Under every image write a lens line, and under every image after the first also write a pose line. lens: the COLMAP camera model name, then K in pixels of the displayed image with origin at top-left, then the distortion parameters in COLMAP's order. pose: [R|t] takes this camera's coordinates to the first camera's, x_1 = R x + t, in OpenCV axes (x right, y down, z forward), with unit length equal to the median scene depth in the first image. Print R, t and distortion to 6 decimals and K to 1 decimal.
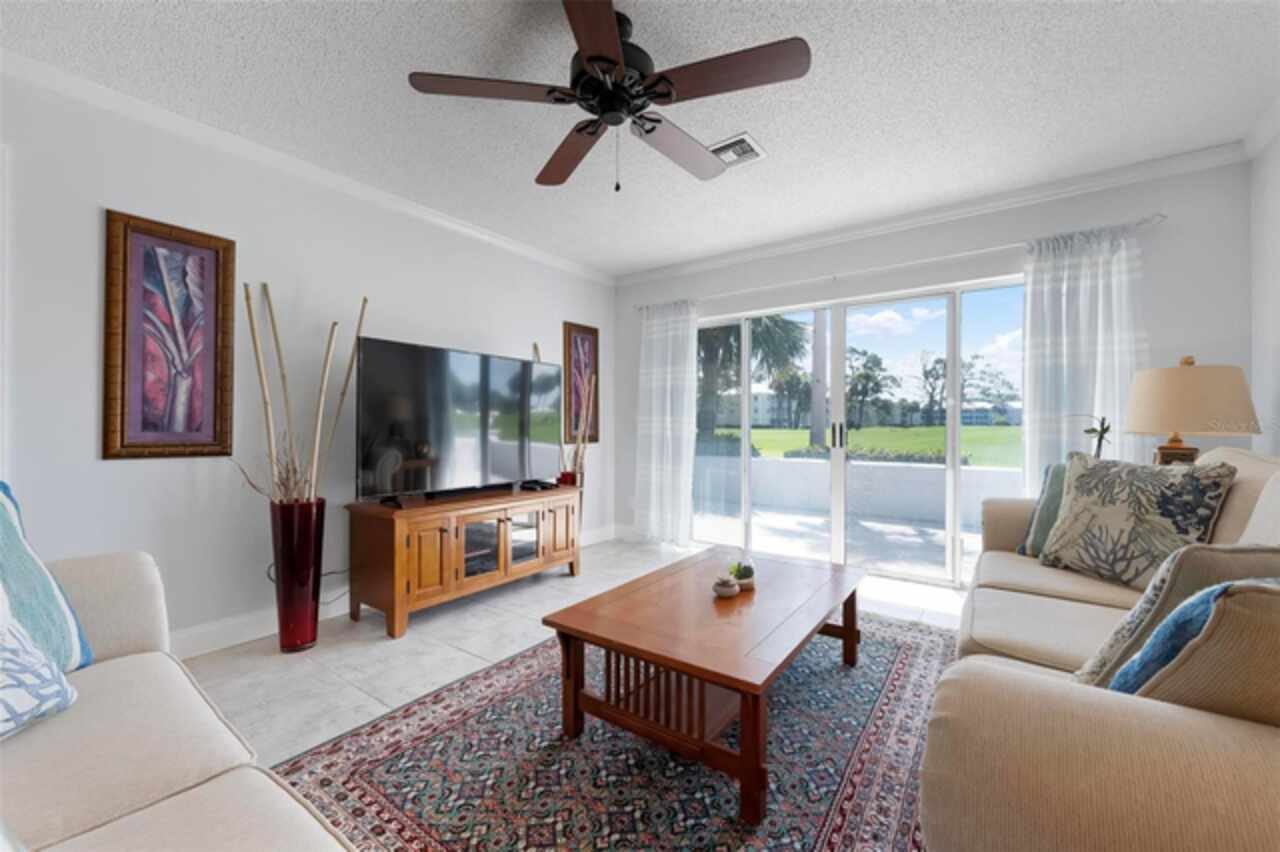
lens RADIAL K [[505.6, 0, 644.7], [0, 505.6, 427.5], [0, 0, 1]] dist [-0.000909, -0.001033]
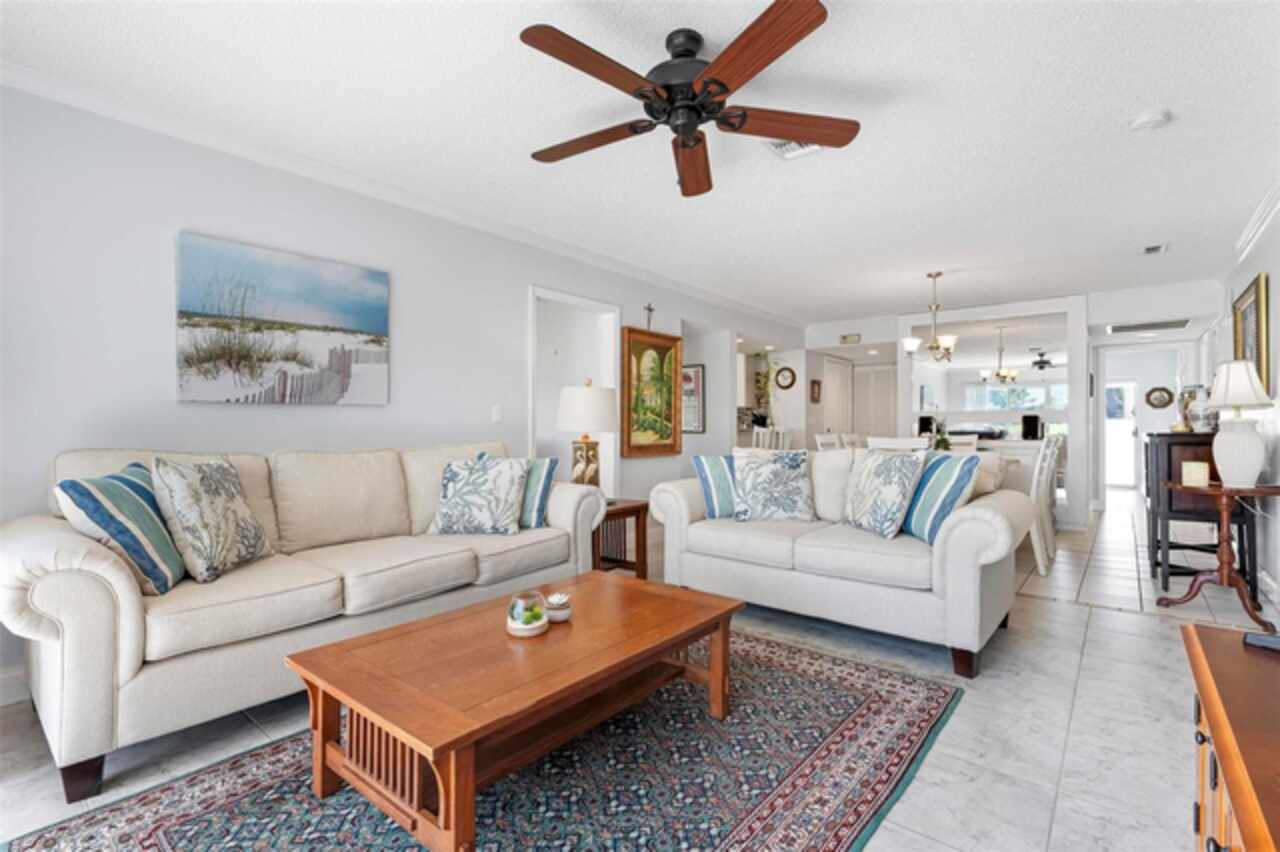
lens RADIAL K [[578.2, 0, 650.5], [0, 578.2, 424.9], [0, 0, 1]] dist [-0.012905, -0.000114]
pose [[-0.997888, -0.002547, 0.064904, -0.044202], [-0.002556, 0.999997, -0.000048, -0.006888], [-0.064904, -0.000214, -0.997892, 1.357122]]
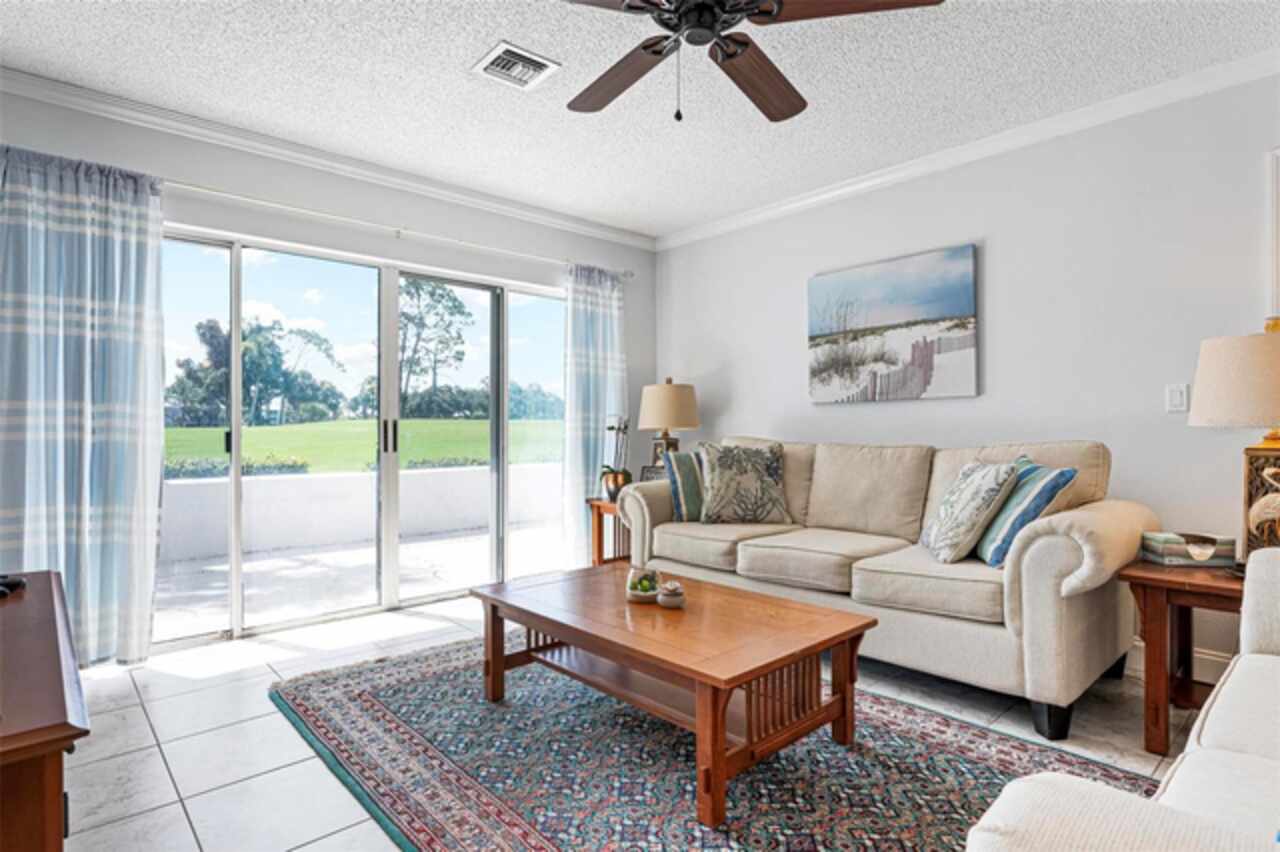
lens RADIAL K [[657.4, 0, 645.9], [0, 657.4, 428.6], [0, 0, 1]] dist [-0.013605, -0.000053]
pose [[0.207025, -0.003869, 0.978328, -0.684979], [0.006818, 0.999974, 0.002512, 0.004562], [-0.978312, 0.006150, 0.207046, 0.542650]]
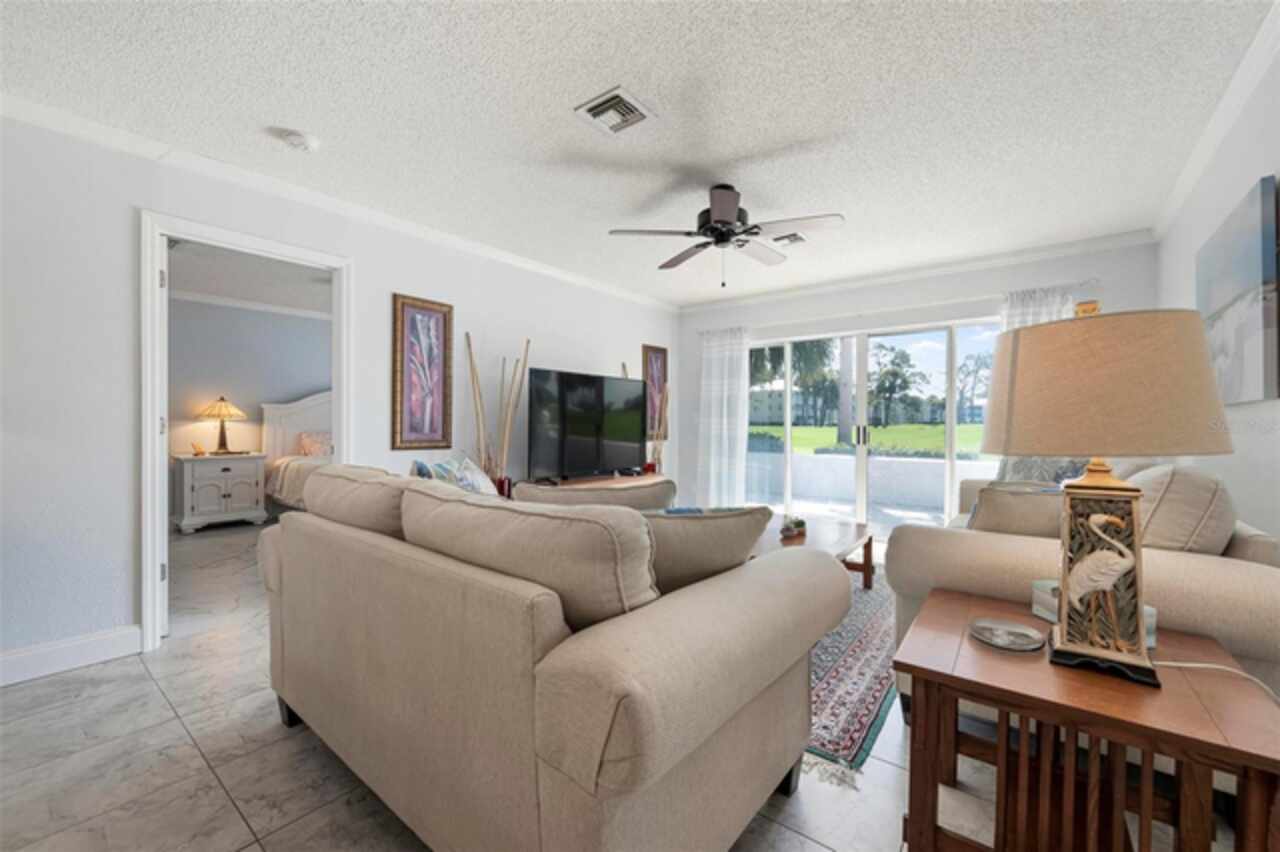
lens RADIAL K [[510.7, 0, 643.4], [0, 510.7, 428.3], [0, 0, 1]] dist [-0.010042, -0.000291]
pose [[0.999008, 0.002205, -0.044478, -0.155486], [-0.001846, 0.999965, 0.008108, -0.015412], [0.044495, -0.008018, 0.998977, -0.429498]]
